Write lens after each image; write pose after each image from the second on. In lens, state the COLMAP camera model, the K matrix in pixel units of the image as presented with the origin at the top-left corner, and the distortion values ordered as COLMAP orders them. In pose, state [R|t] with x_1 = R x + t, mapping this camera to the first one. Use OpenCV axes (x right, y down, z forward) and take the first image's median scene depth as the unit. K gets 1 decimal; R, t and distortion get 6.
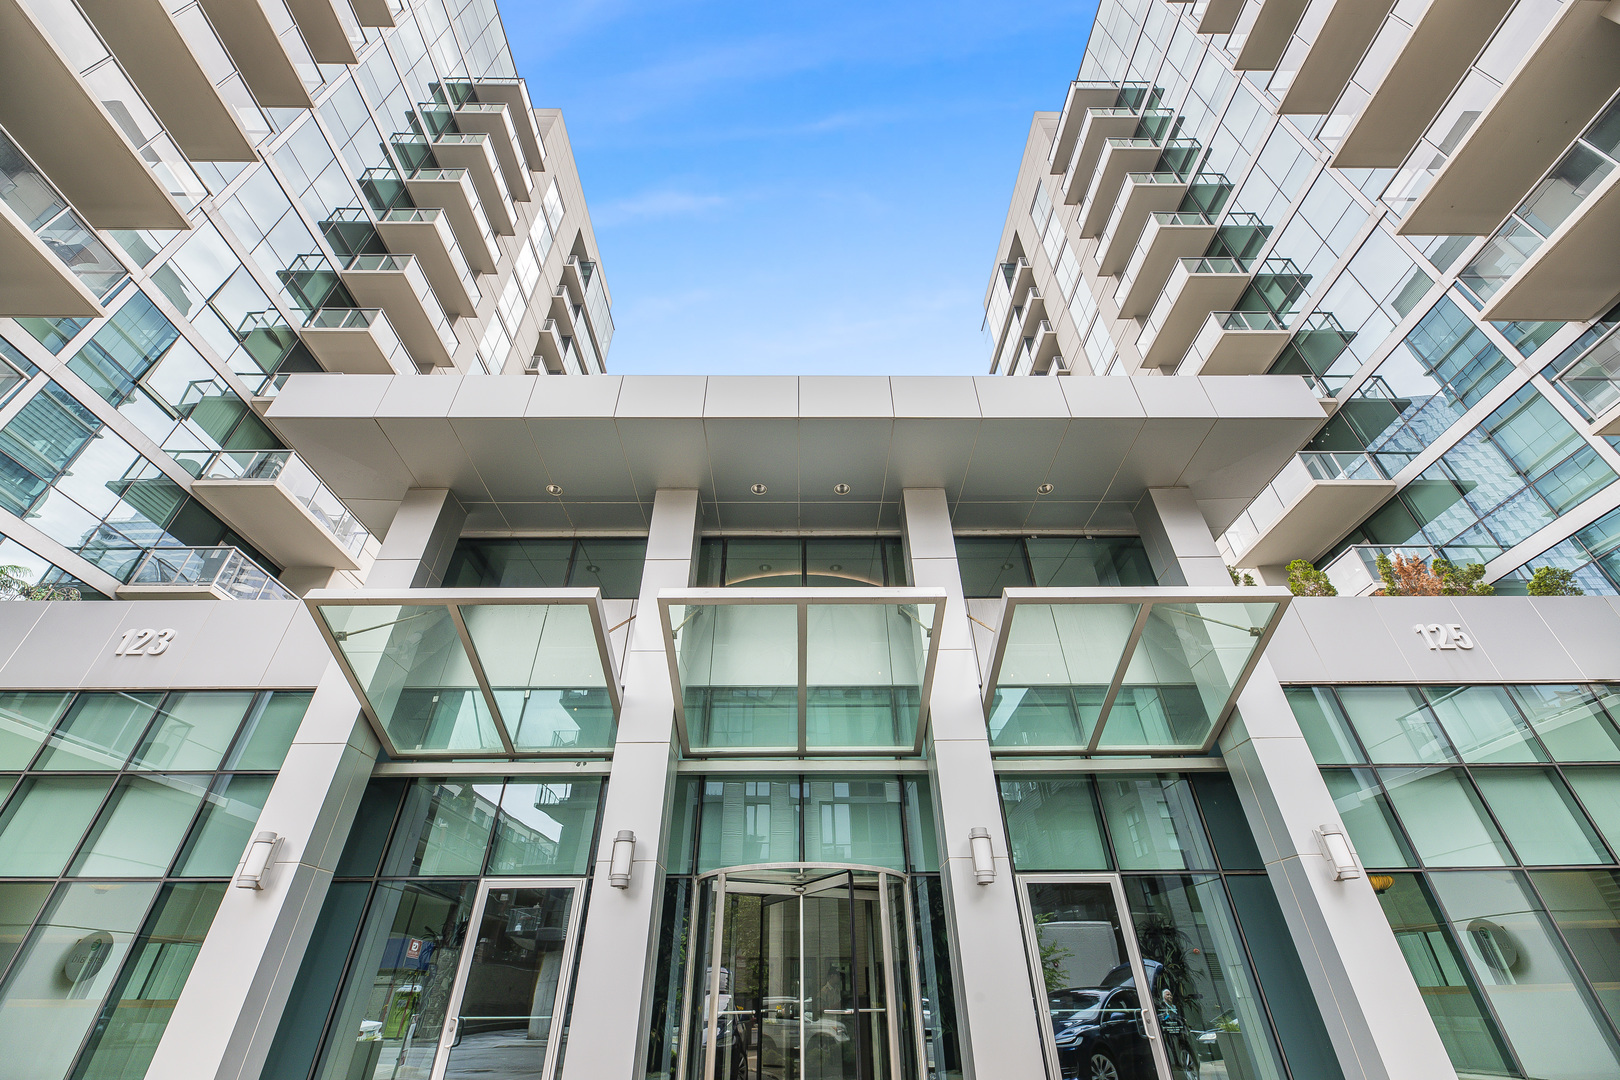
lens RADIAL K [[662.9, 0, 803.4], [0, 662.9, 516.2], [0, 0, 1]] dist [0.013192, 0.000123]
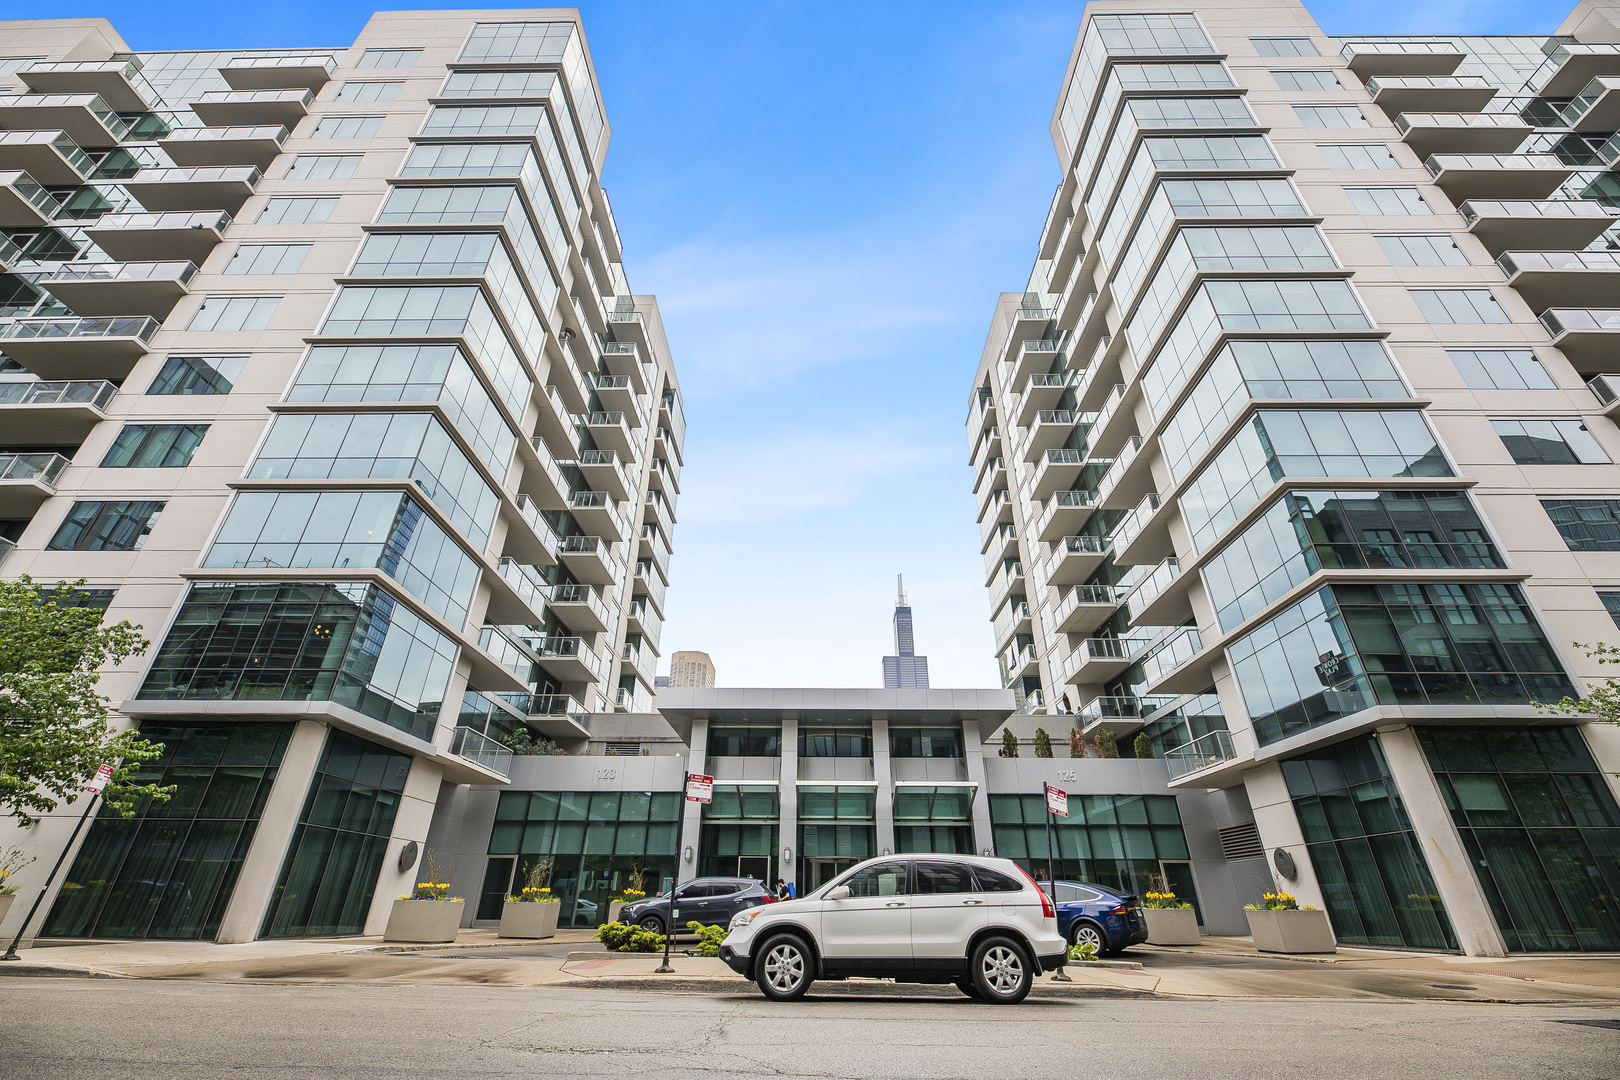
lens RADIAL K [[656.7, 0, 810.0], [0, 656.7, 540.0], [0, 0, 1]] dist [0.002158, 0.000034]
pose [[0.999770, 0.002027, -0.021349, -0.022321], [0.000778, 0.991439, 0.130568, -0.513432], [0.021431, -0.130554, 0.991210, -0.720809]]
